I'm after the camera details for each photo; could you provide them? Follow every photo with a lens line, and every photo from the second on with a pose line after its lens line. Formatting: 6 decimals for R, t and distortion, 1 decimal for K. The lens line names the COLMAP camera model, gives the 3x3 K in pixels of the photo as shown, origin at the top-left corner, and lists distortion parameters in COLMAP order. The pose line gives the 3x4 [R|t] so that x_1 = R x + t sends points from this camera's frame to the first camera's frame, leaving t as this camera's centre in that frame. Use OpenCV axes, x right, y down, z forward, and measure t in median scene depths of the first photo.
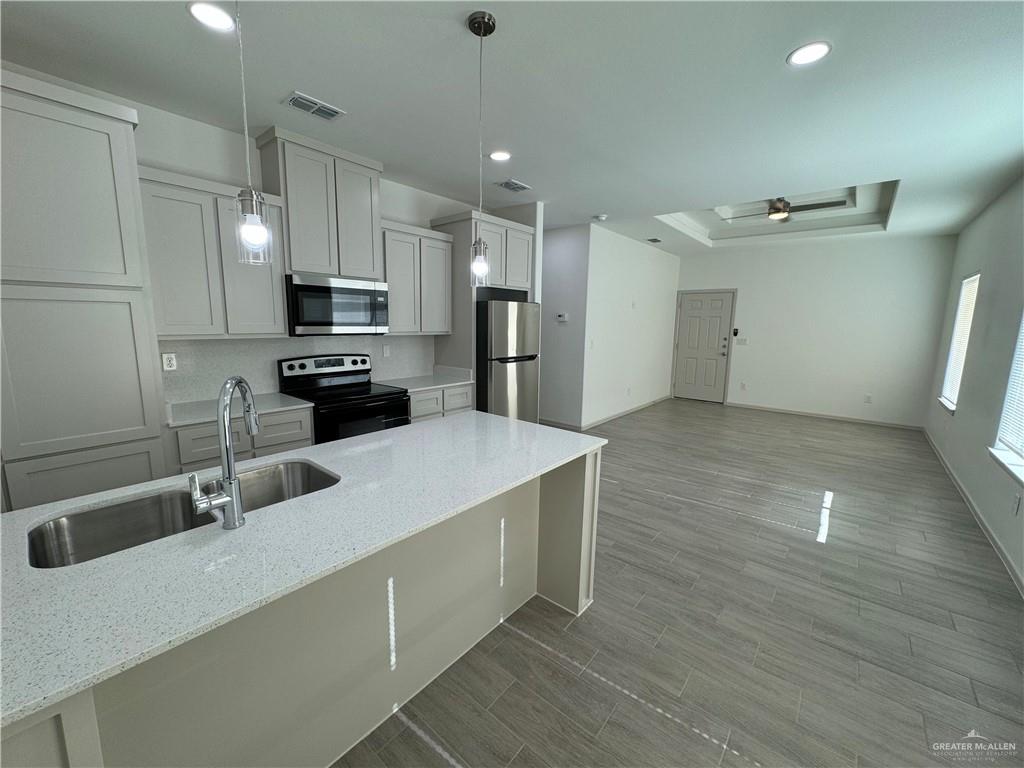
lens RADIAL K [[408.7, 0, 513.6], [0, 408.7, 383.2], [0, 0, 1]] dist [-0.002472, -0.000019]
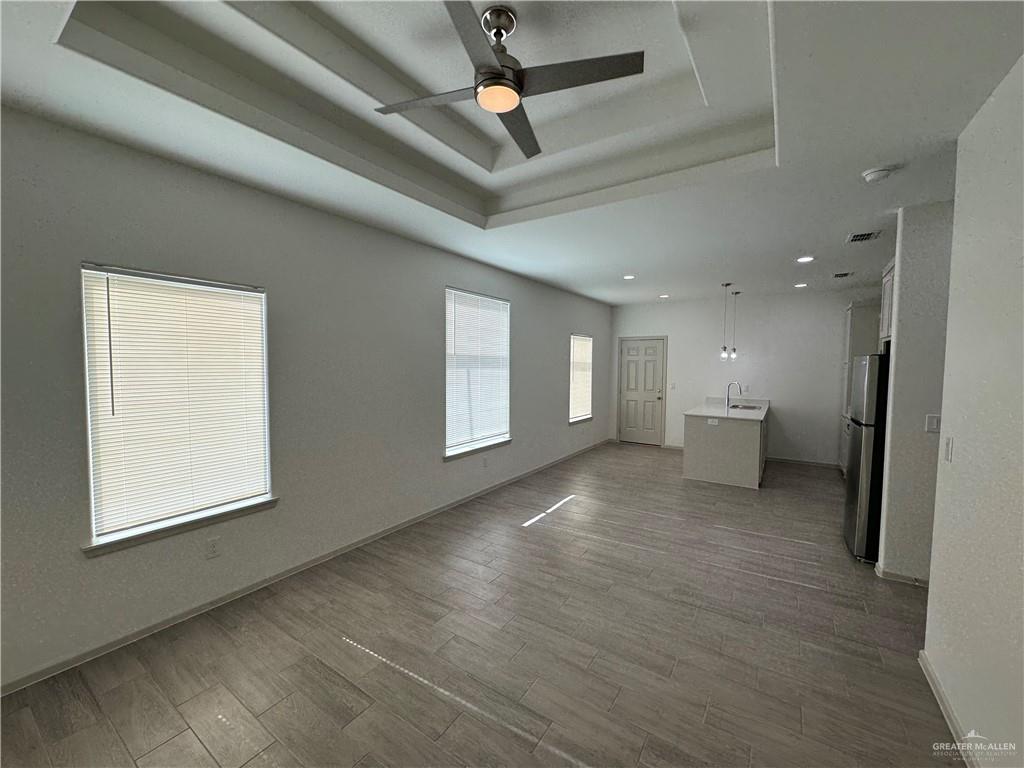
lens RADIAL K [[408.7, 0, 508.6], [0, 408.7, 385.3], [0, 0, 1]] dist [-0.002472, -0.000019]
pose [[-0.995487, -0.017912, -0.093189, 1.035863], [-0.036864, 0.977891, 0.205842, -0.356411], [0.087442, 0.208348, -0.974138, 2.214473]]
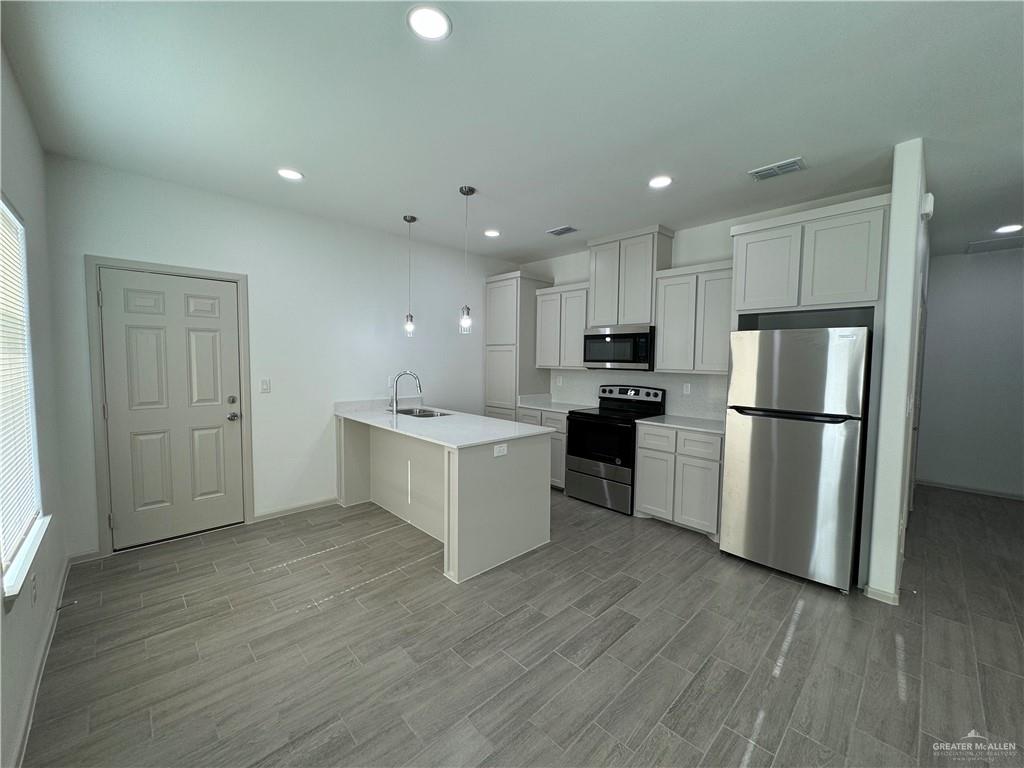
lens RADIAL K [[408.7, 0, 510.8], [0, 408.7, 382.7], [0, 0, 1]] dist [-0.002472, -0.000019]
pose [[-0.110278, 0.039668, -0.993109, 0.894149], [-0.168294, 0.984029, 0.057993, -0.092466], [0.979549, 0.173530, -0.101841, 0.784953]]
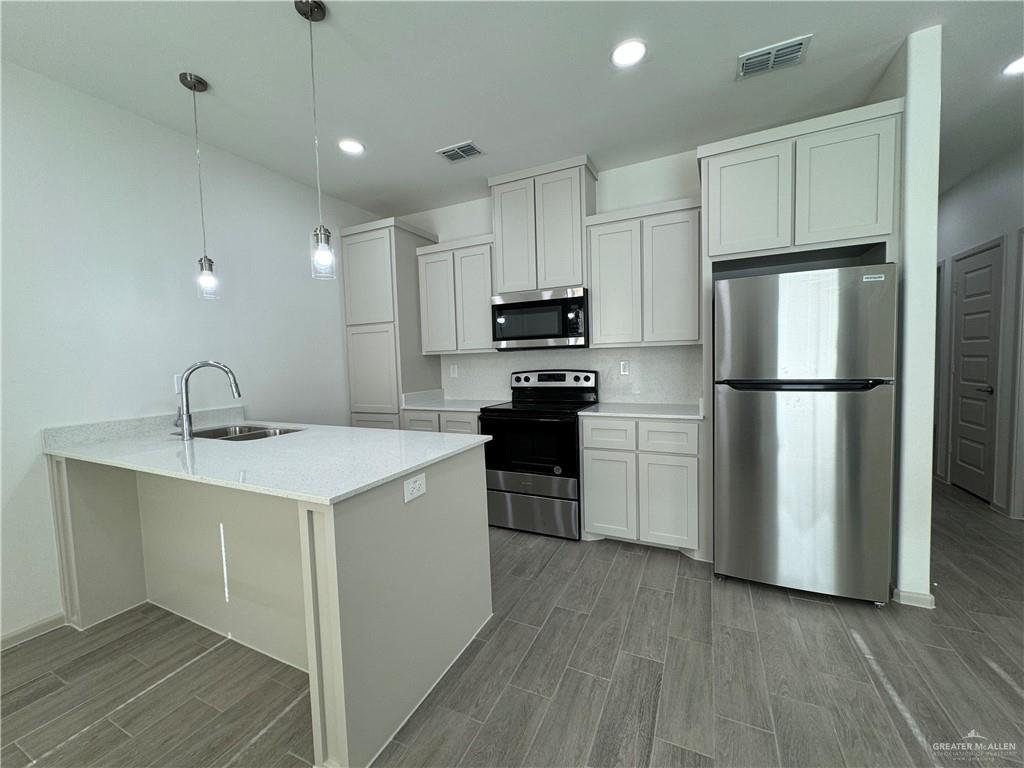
lens RADIAL K [[408.7, 0, 511.3], [0, 408.7, 383.0], [0, 0, 1]] dist [-0.002472, -0.000019]
pose [[0.244339, 0.033115, -0.969124, 0.515460], [-0.115164, 0.993334, 0.004907, -0.030662], [0.962827, 0.110409, 0.246524, 0.679072]]
